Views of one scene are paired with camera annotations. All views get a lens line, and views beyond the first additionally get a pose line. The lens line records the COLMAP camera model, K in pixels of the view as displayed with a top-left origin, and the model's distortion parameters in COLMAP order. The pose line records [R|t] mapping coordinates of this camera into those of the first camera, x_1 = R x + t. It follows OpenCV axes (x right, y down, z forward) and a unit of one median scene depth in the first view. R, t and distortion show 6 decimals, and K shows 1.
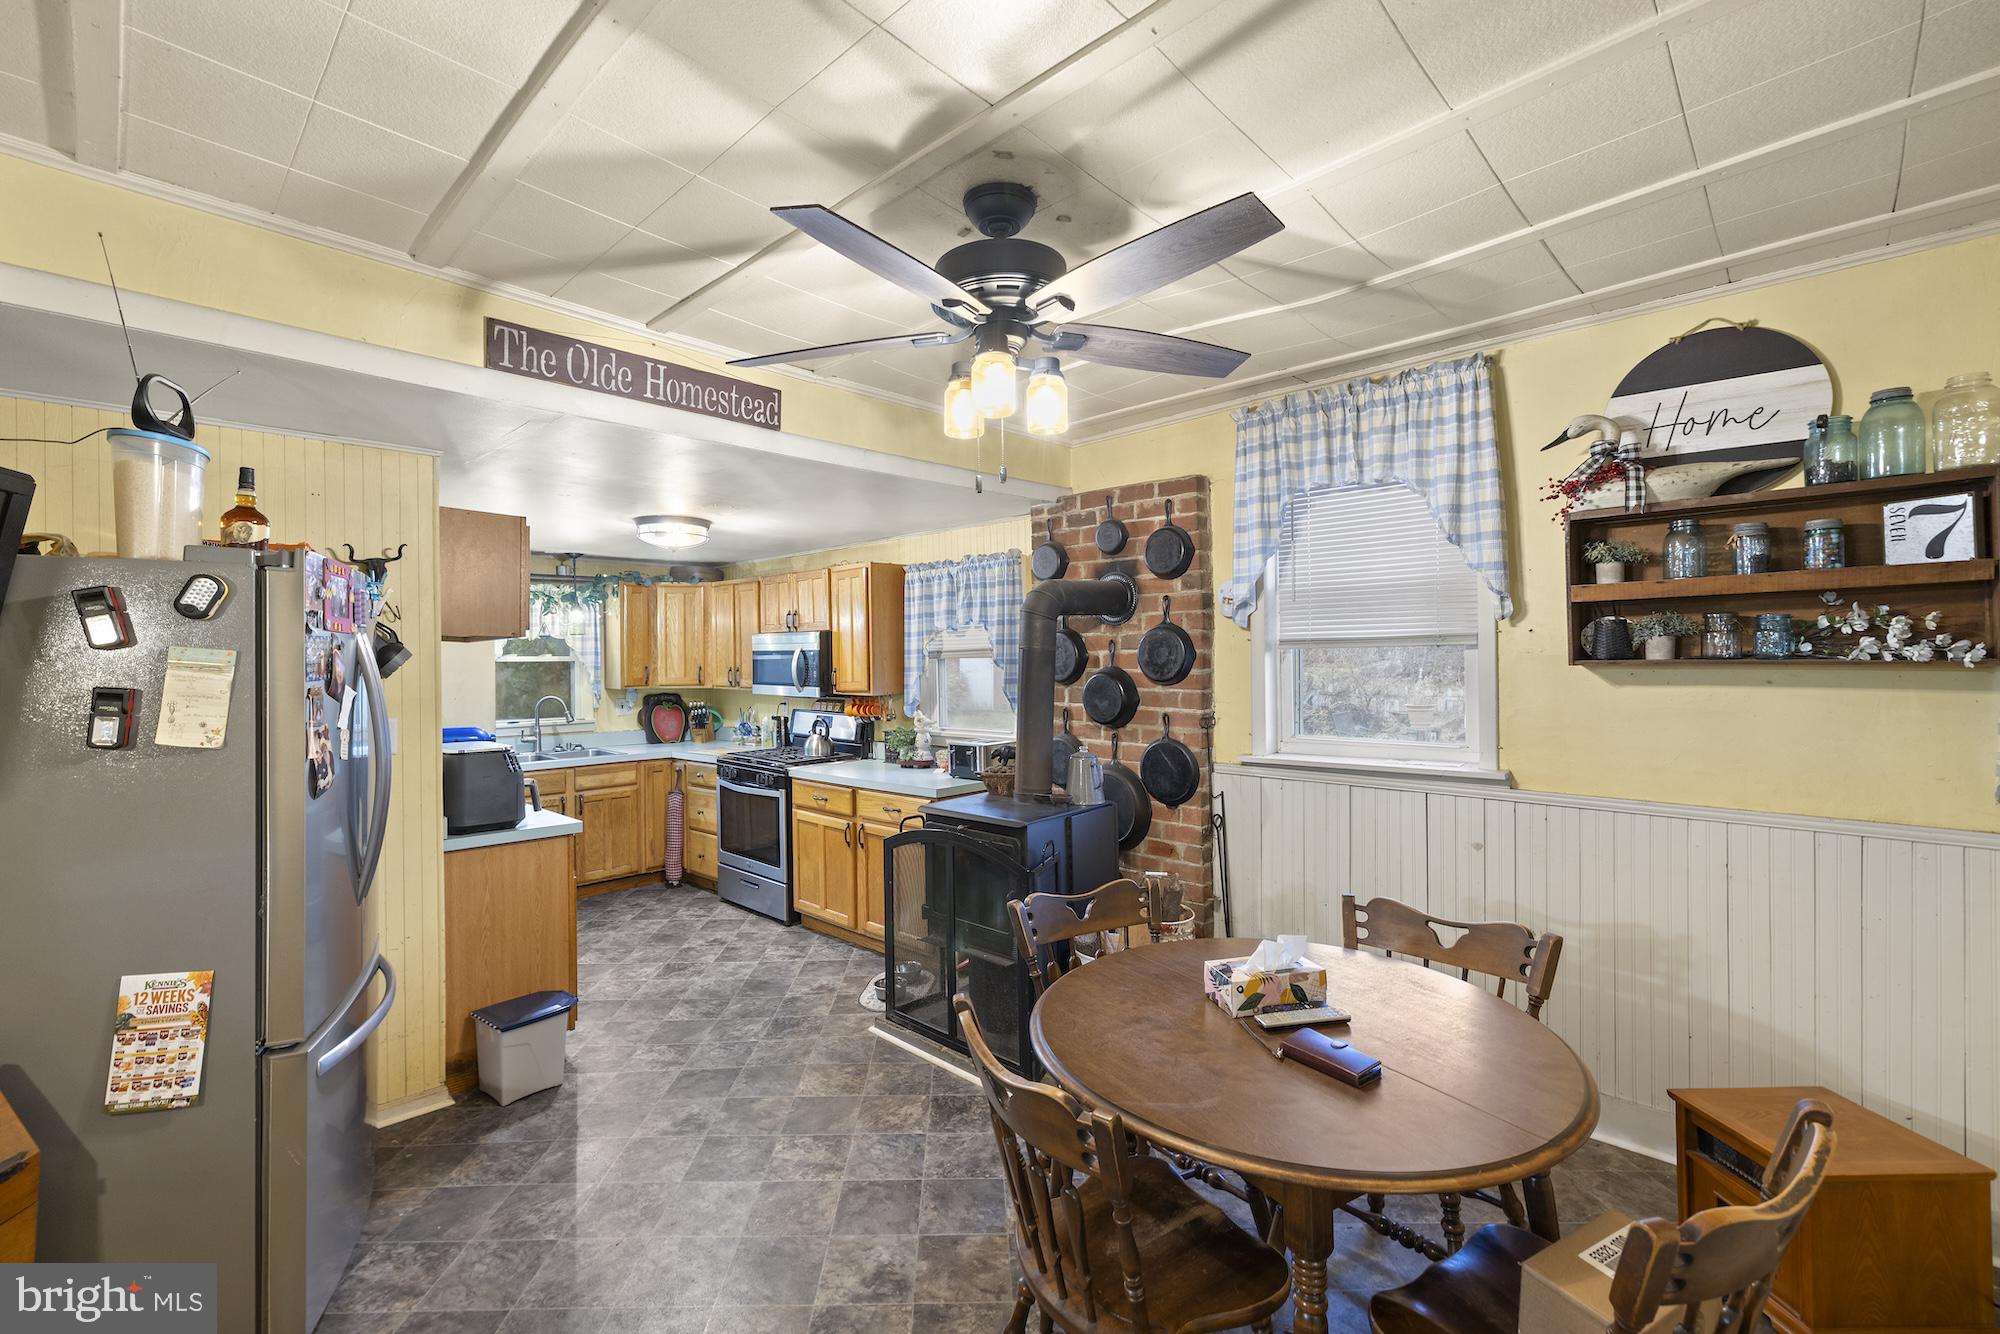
lens RADIAL K [[835.8, 0, 1004.3], [0, 835.8, 668.5], [0, 0, 1]] dist [0.001385, 0.000400]
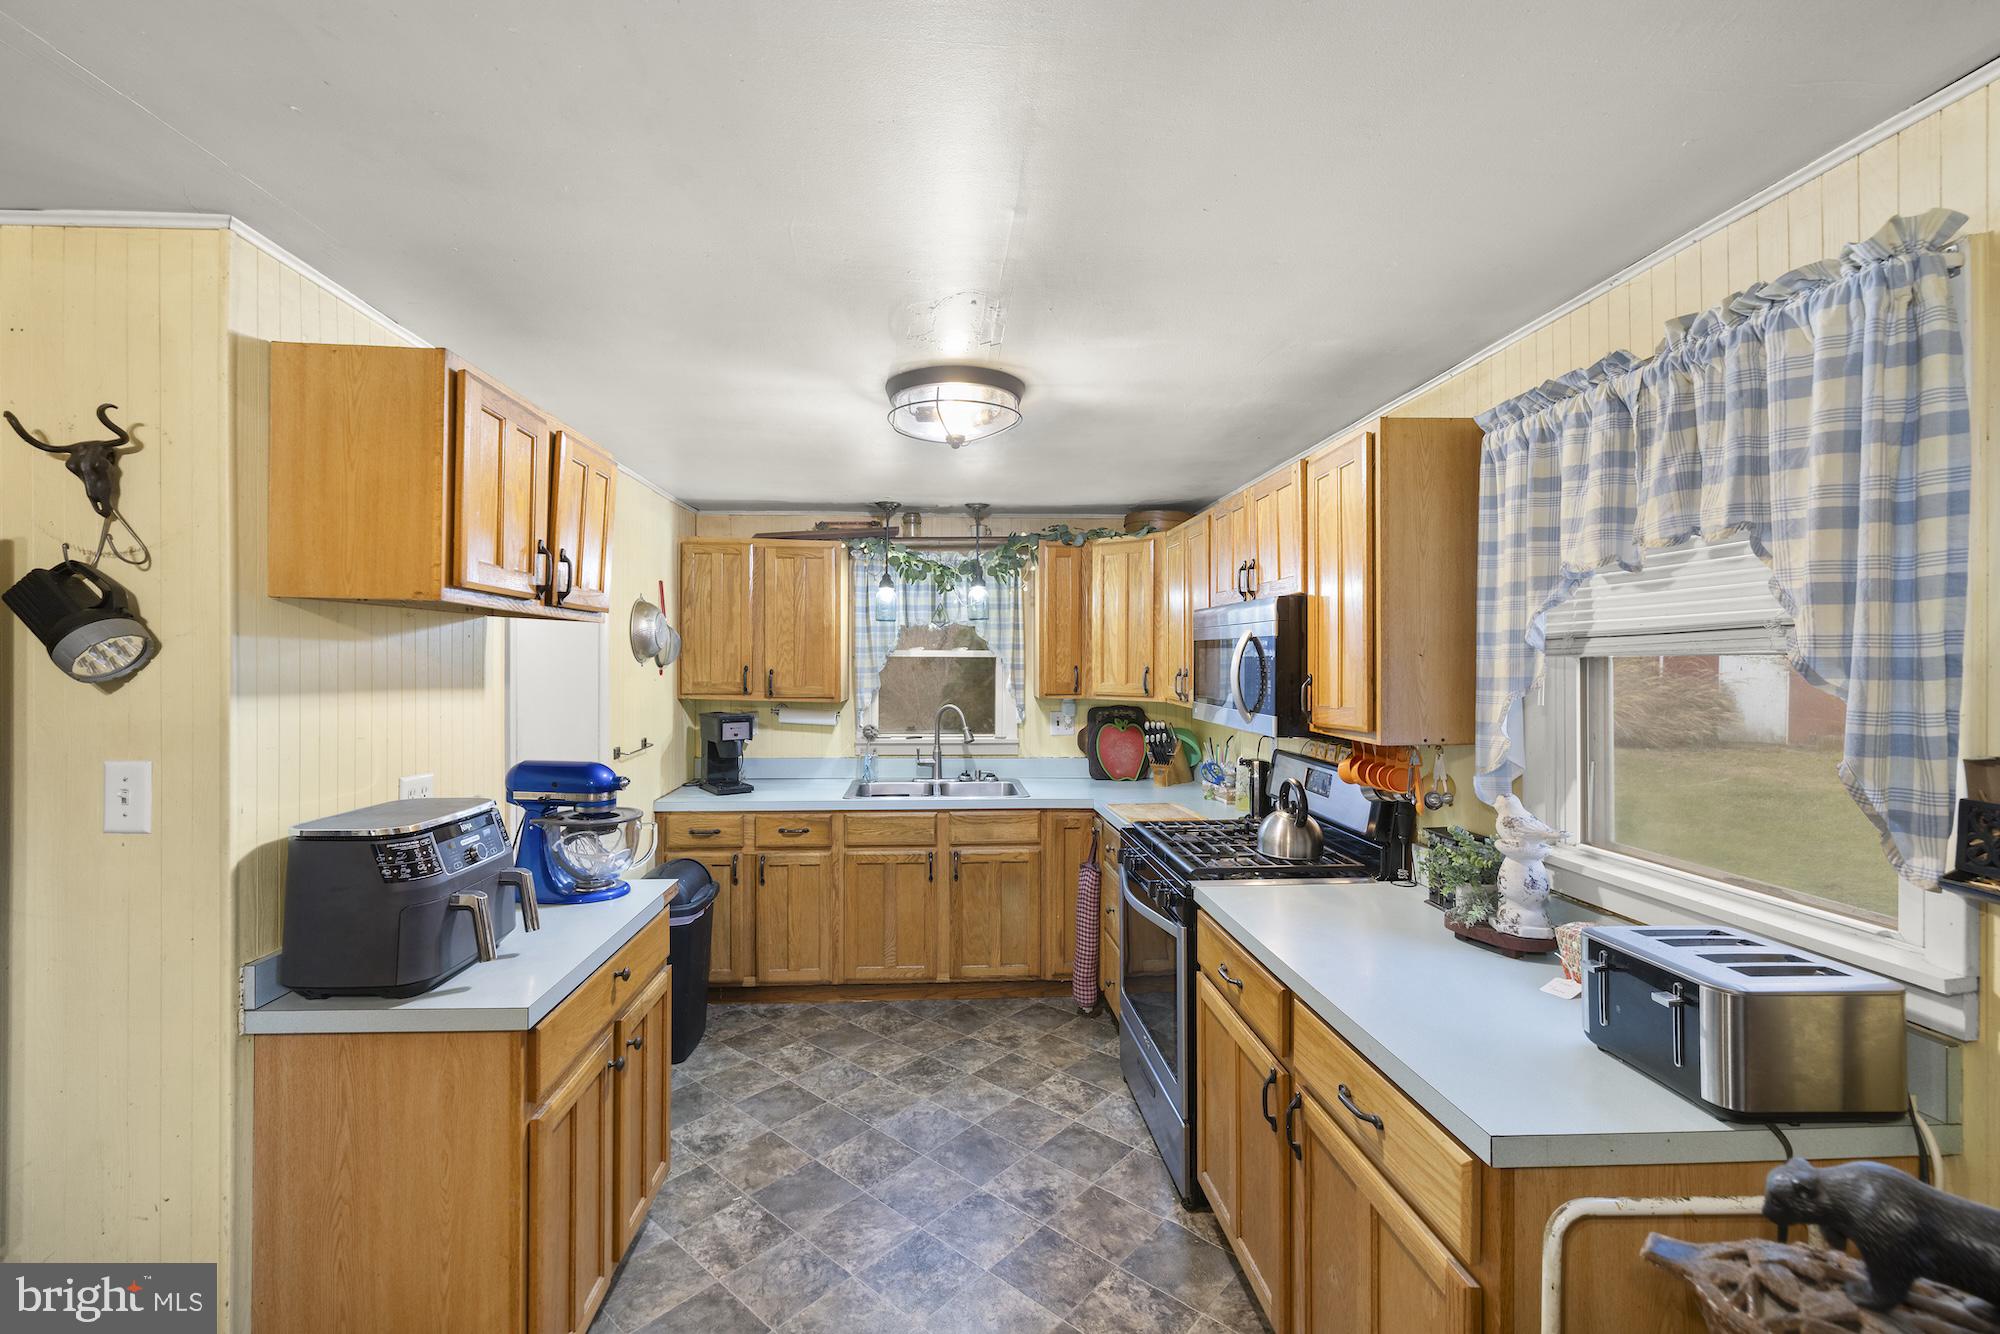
lens RADIAL K [[835.8, 0, 989.0], [0, 835.8, 666.4], [0, 0, 1]] dist [0.001385, 0.000400]
pose [[0.711666, 0.014750, -0.702363, -0.007432], [-0.015996, 0.999861, 0.004790, -0.004952], [0.702336, 0.007826, 0.711803, 0.566565]]
